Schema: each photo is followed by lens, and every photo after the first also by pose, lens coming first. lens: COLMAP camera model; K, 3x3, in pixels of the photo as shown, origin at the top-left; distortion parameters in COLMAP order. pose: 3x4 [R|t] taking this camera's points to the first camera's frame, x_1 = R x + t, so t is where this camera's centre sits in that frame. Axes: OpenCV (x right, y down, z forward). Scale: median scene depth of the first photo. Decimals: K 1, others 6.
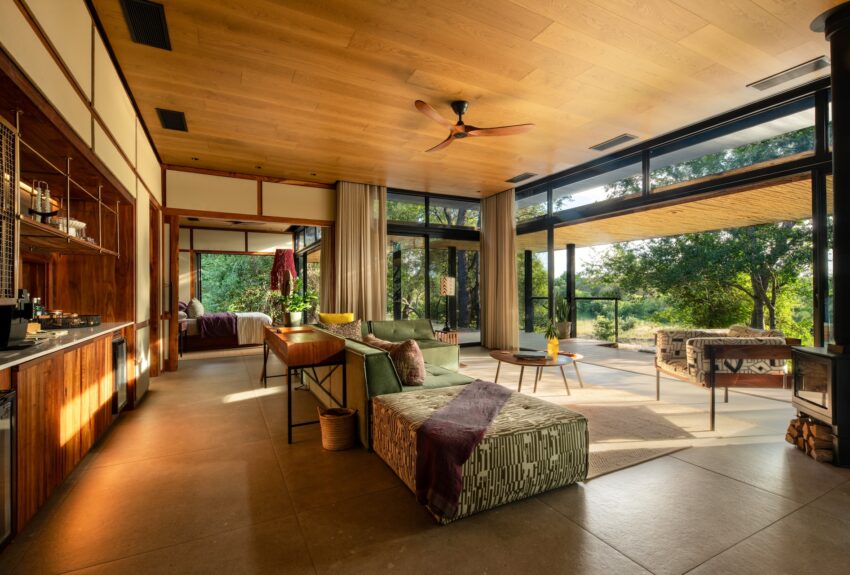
lens RADIAL K [[390.5, 0, 425.1], [0, 390.5, 292.2], [0, 0, 1]] dist [0.001337, 0.000038]
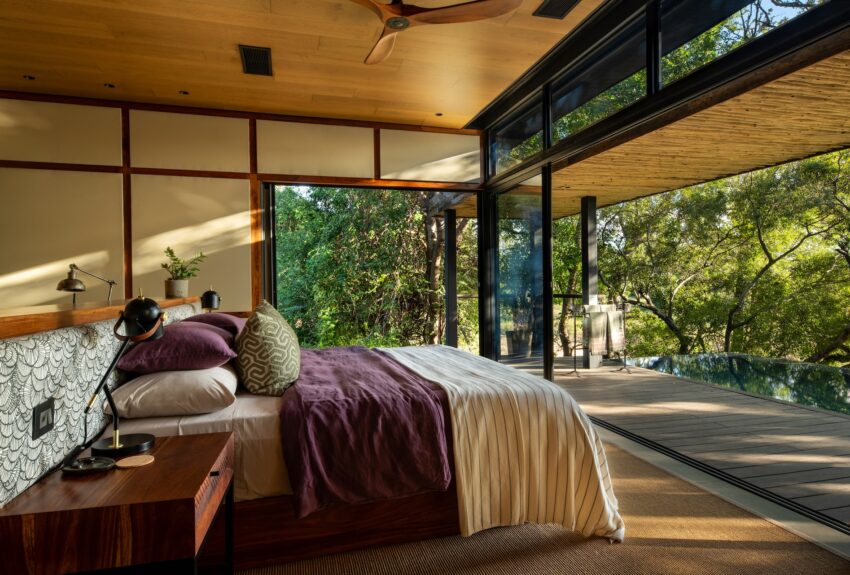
lens RADIAL K [[545.0, 0, 423.3], [0, 545.0, 284.8], [0, 0, 1]] dist [-0.000775, -0.000017]
pose [[0.972216, 0.002380, -0.234074, -0.422090], [0.001277, 0.999879, 0.015473, -0.002906], [0.234082, -0.015342, 0.972096, 0.703614]]
